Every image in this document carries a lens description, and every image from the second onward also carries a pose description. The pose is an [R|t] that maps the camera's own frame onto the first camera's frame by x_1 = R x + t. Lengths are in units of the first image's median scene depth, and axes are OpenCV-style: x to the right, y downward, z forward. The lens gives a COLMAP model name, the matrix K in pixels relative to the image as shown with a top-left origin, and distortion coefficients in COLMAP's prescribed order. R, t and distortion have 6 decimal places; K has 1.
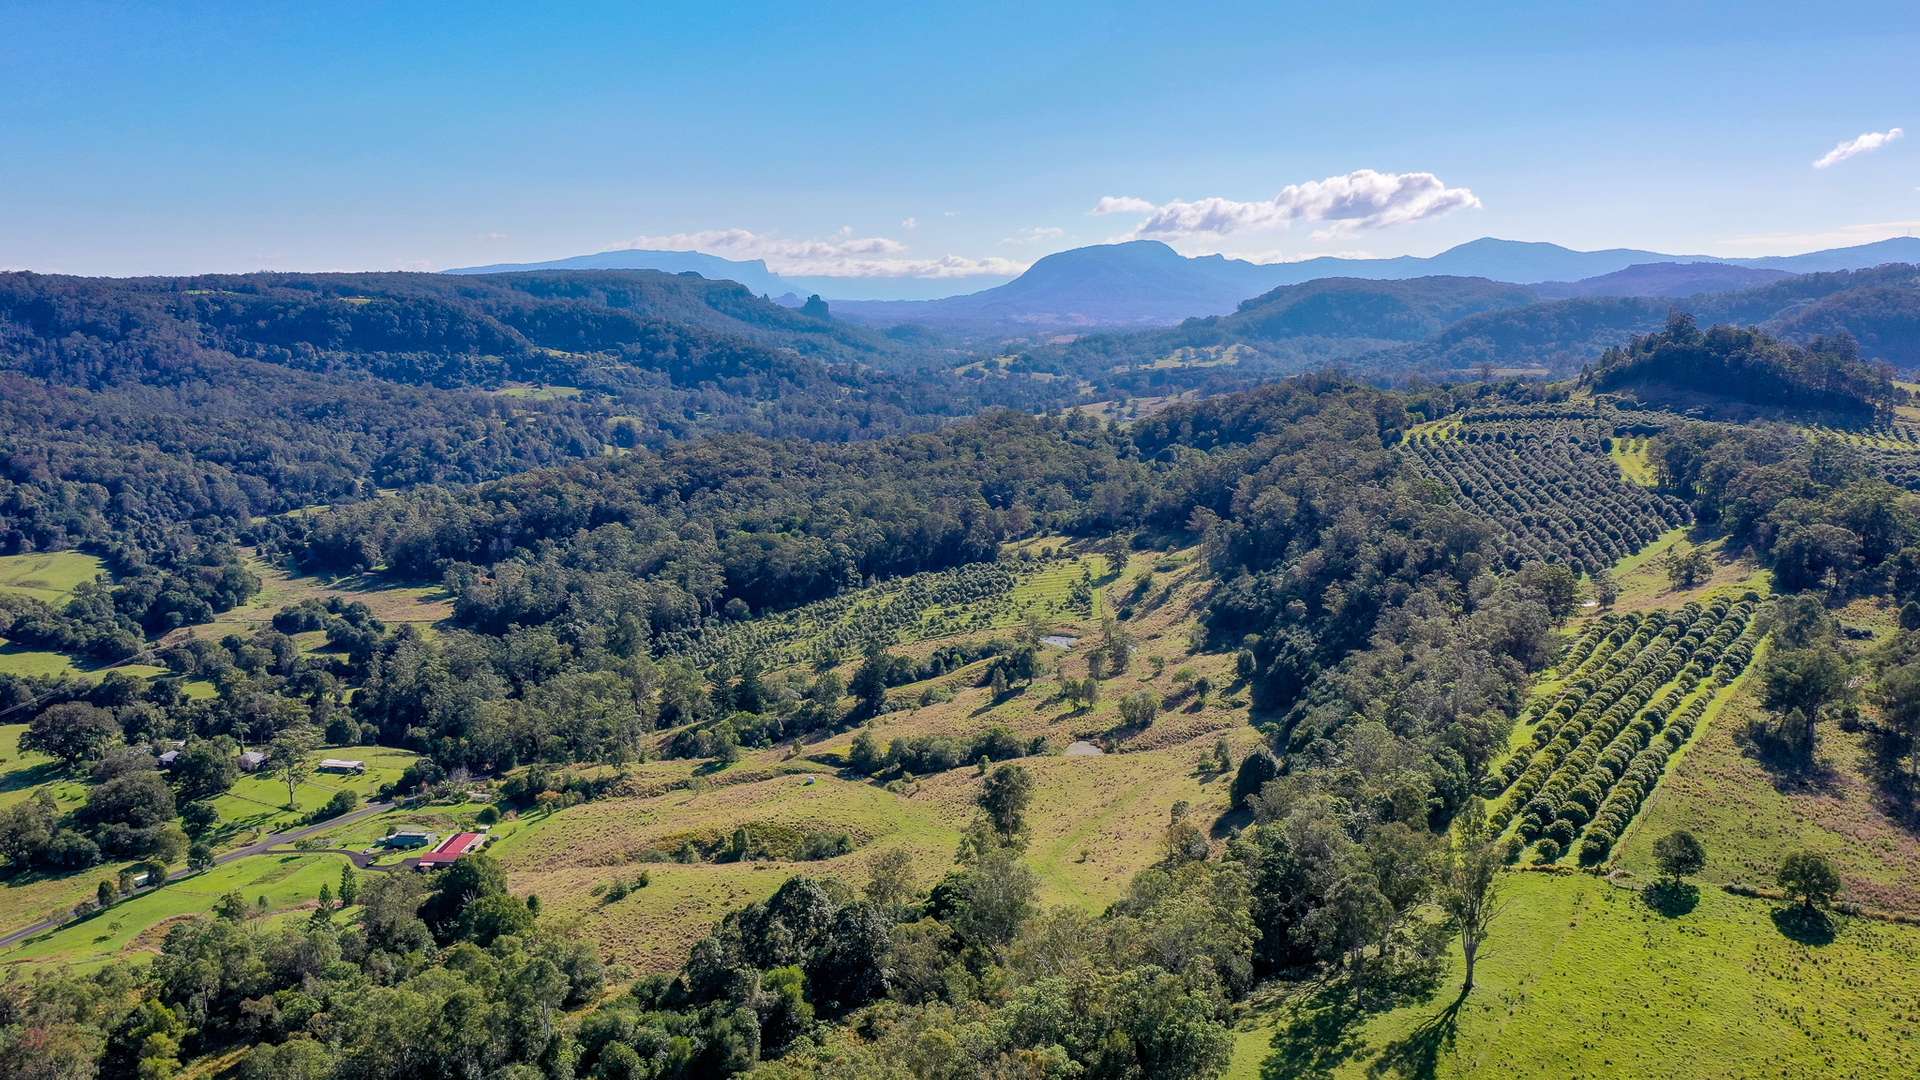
lens RADIAL K [[1517.9, 0, 962.9], [0, 1517.9, 539.6], [0, 0, 1]] dist [-0.003813, -0.002912]
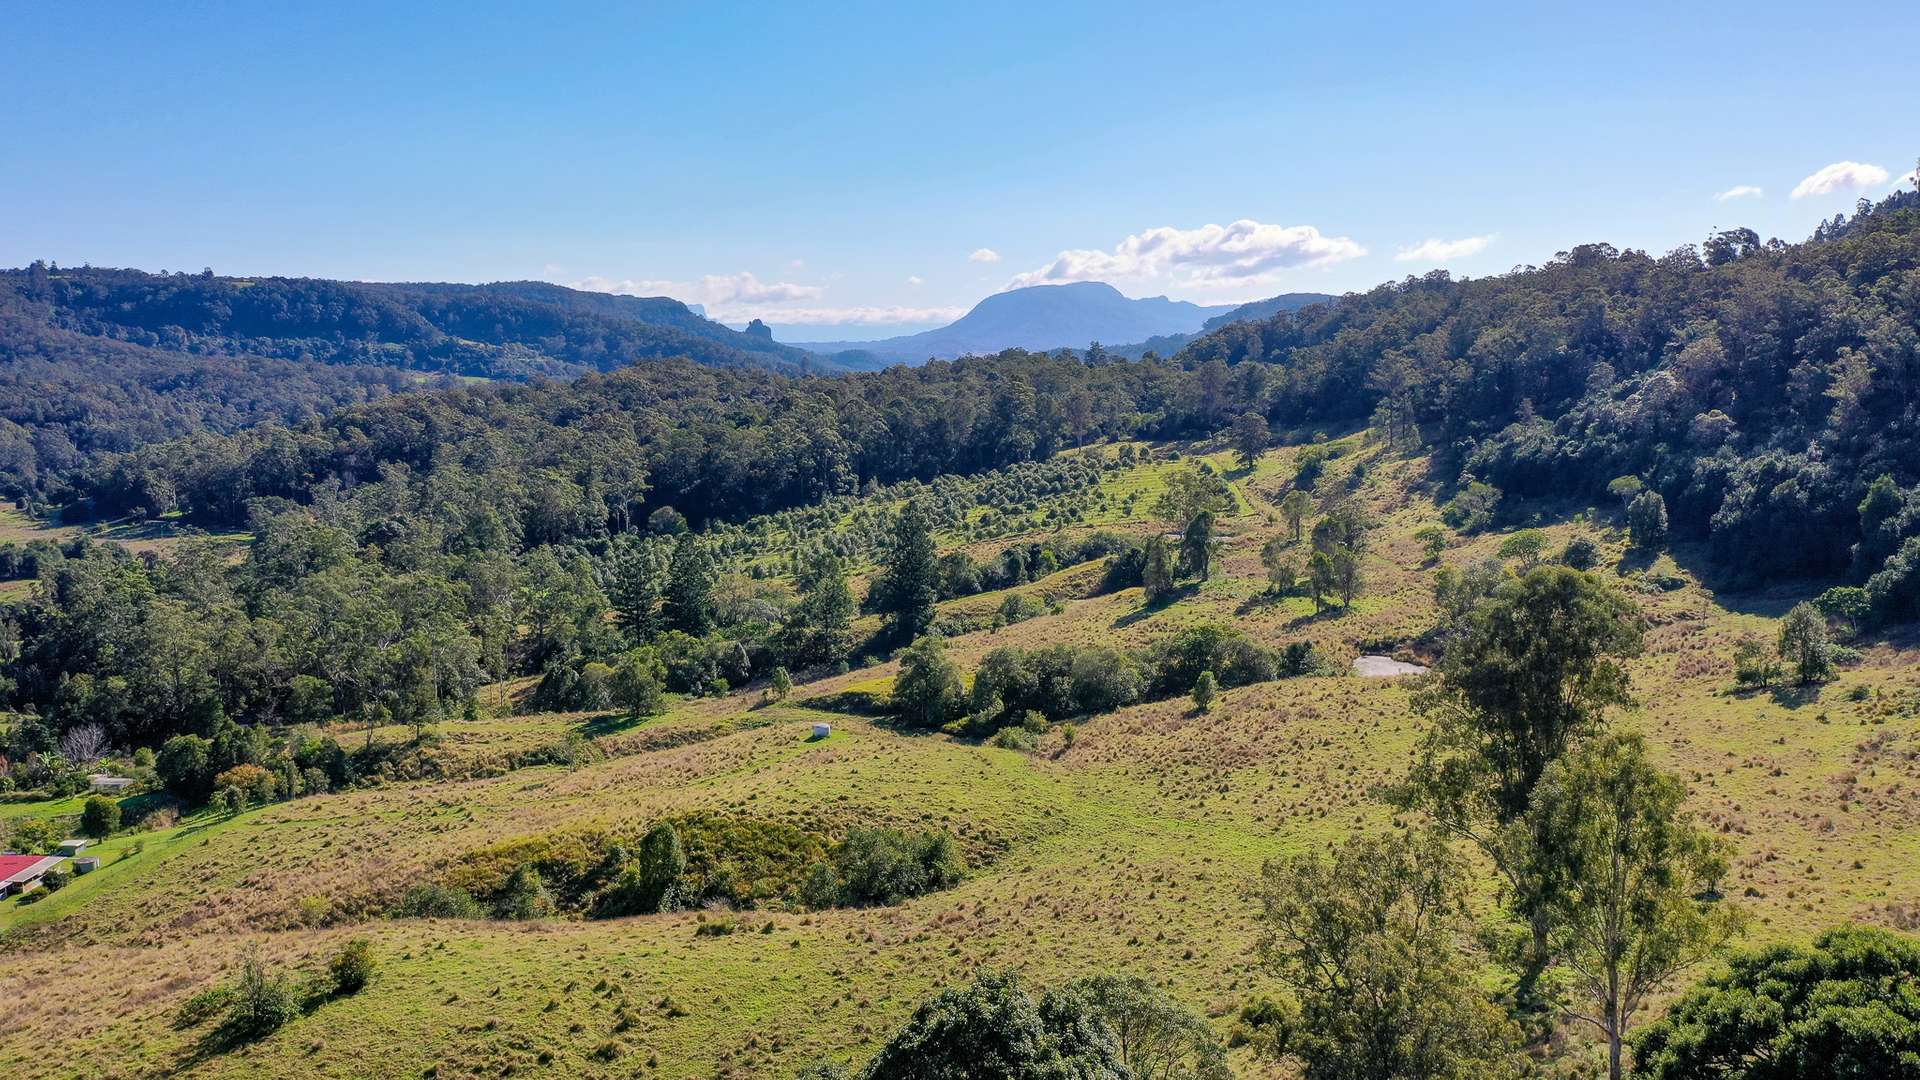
lens RADIAL K [[1517.9, 0, 962.4], [0, 1517.9, 540.7], [0, 0, 1]] dist [-0.003813, -0.002912]
pose [[0.999214, -0.003970, 0.039449, -0.049723], [0.005264, 0.999450, -0.032737, 0.076600], [-0.039297, 0.032919, 0.998685, 0.357081]]
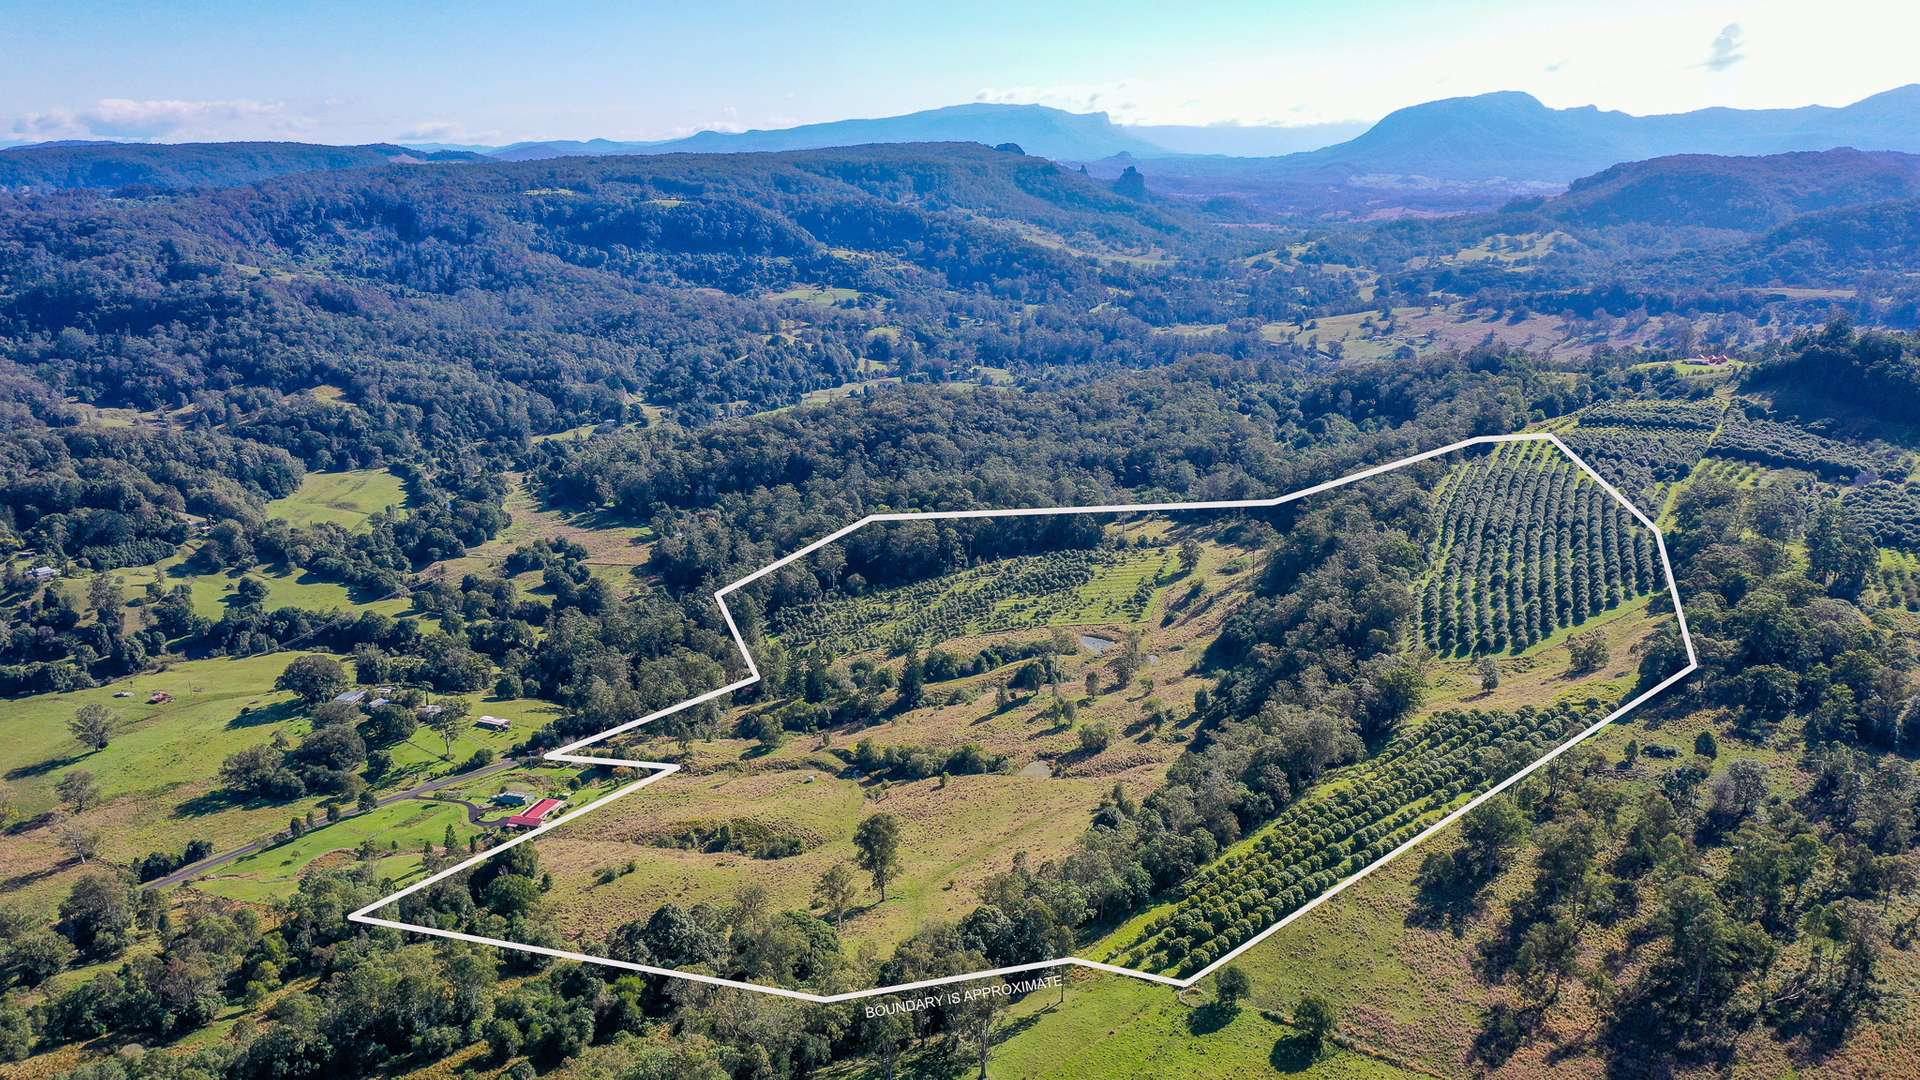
lens RADIAL K [[1517.9, 0, 956.7], [0, 1517.9, 537.8], [0, 0, 1]] dist [-0.003813, -0.002912]
pose [[0.973853, 0.051855, -0.221181, 0.184235], [-0.030472, 0.994619, 0.099020, -0.108031], [0.225125, -0.089691, 0.970193, -0.106383]]
